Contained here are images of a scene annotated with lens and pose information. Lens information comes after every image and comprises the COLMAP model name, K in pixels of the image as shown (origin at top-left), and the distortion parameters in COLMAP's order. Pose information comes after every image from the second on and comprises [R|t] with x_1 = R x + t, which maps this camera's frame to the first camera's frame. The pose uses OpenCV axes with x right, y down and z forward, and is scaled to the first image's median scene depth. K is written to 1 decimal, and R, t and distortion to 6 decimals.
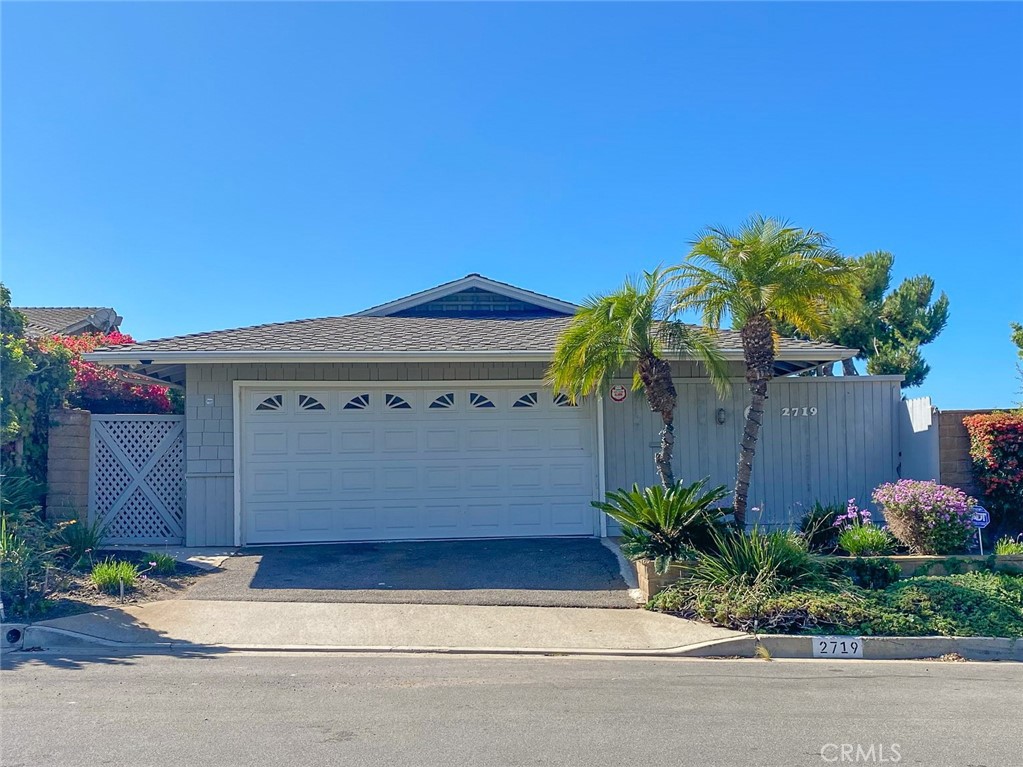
lens RADIAL K [[1027.0, 0, 515.5], [0, 1027.0, 425.1], [0, 0, 1]] dist [0.017206, 0.000000]
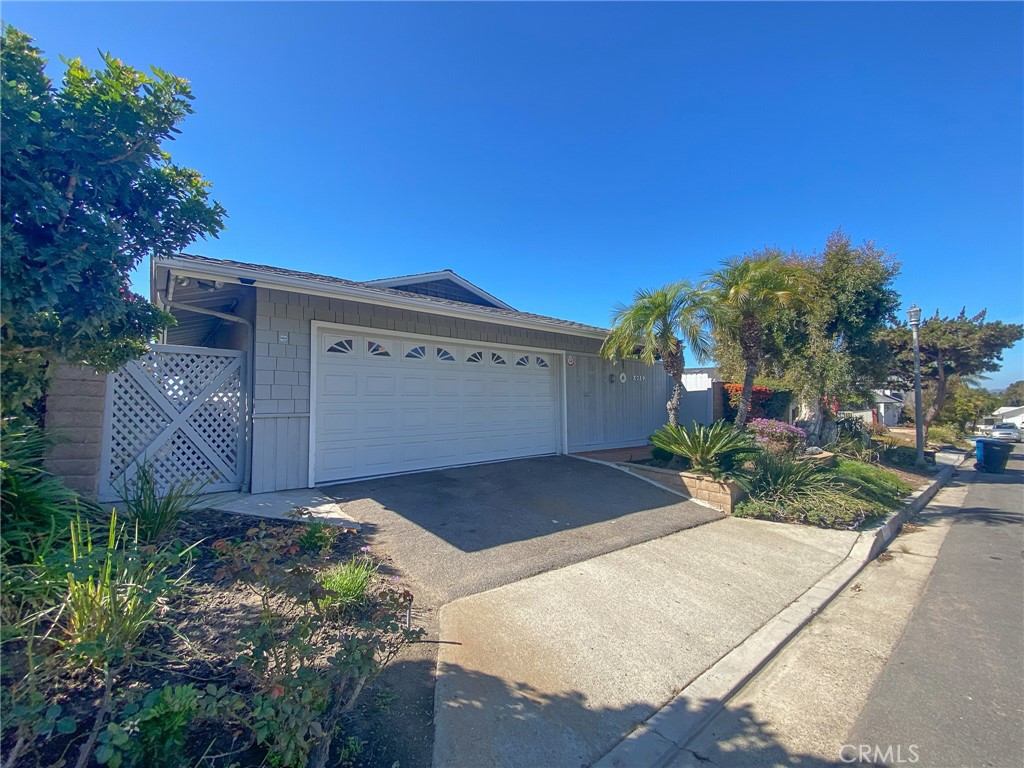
lens RADIAL K [[419.9, 0, 508.9], [0, 419.9, 386.0], [0, 0, 1]] dist [0.004535, -0.010754]
pose [[0.806615, 0.035597, 0.590004, -0.350983], [-0.041918, 0.999117, -0.002971, 0.013212], [-0.589588, -0.022335, 0.807395, 0.550006]]
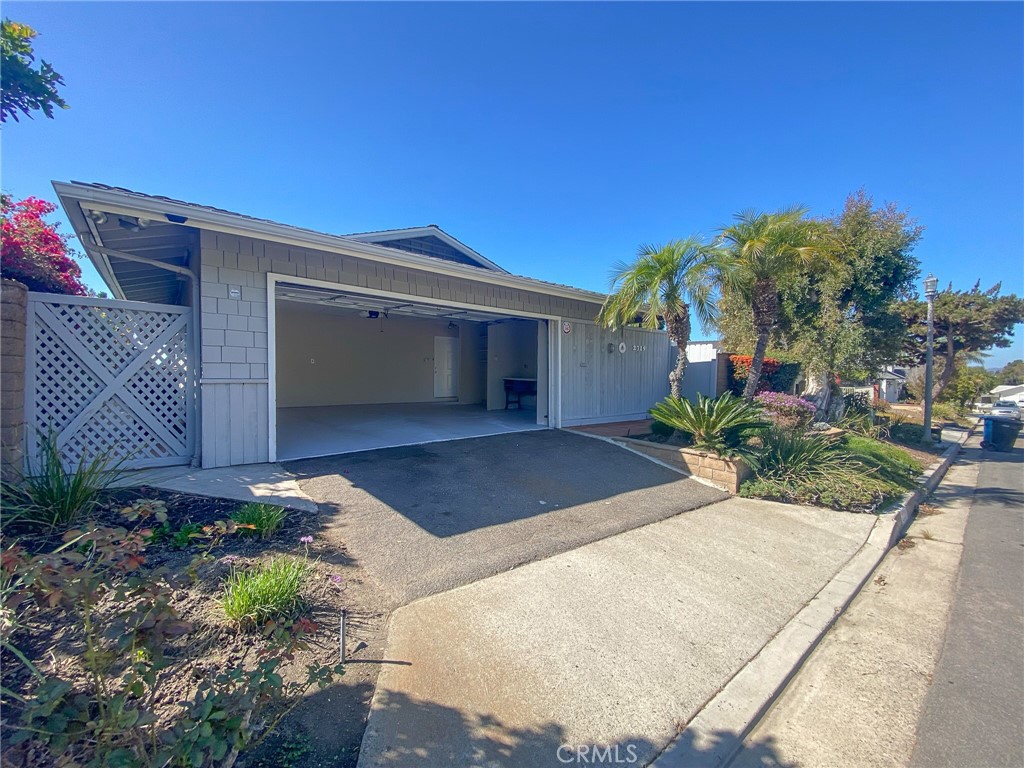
lens RADIAL K [[419.9, 0, 509.2], [0, 419.9, 386.3], [0, 0, 1]] dist [0.004535, -0.010754]
pose [[0.803521, 0.005774, 0.595248, -0.315302], [-0.051751, 0.996845, 0.060188, 0.019842], [-0.593022, -0.079167, 0.801285, 0.578974]]
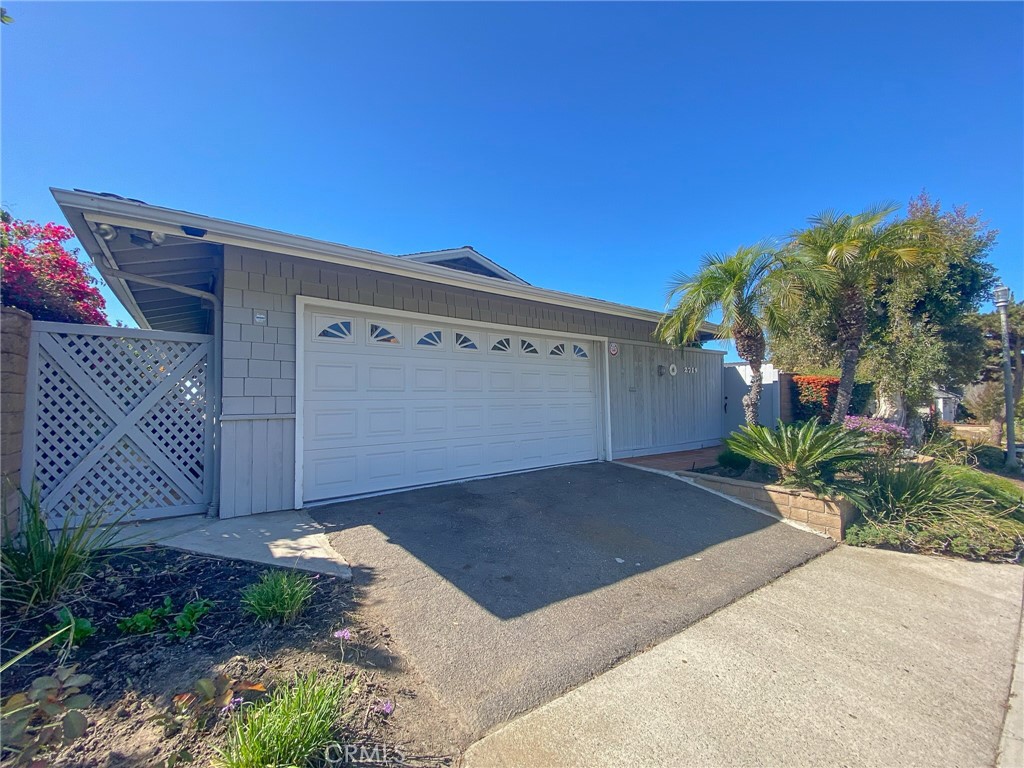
lens RADIAL K [[419.9, 0, 509.5], [0, 419.9, 384.5], [0, 0, 1]] dist [0.004535, -0.010754]
pose [[0.832836, 0.027786, 0.552823, -0.308500], [-0.029933, 0.999539, -0.005143, 0.020658], [-0.552710, -0.012264, 0.833283, 0.633654]]
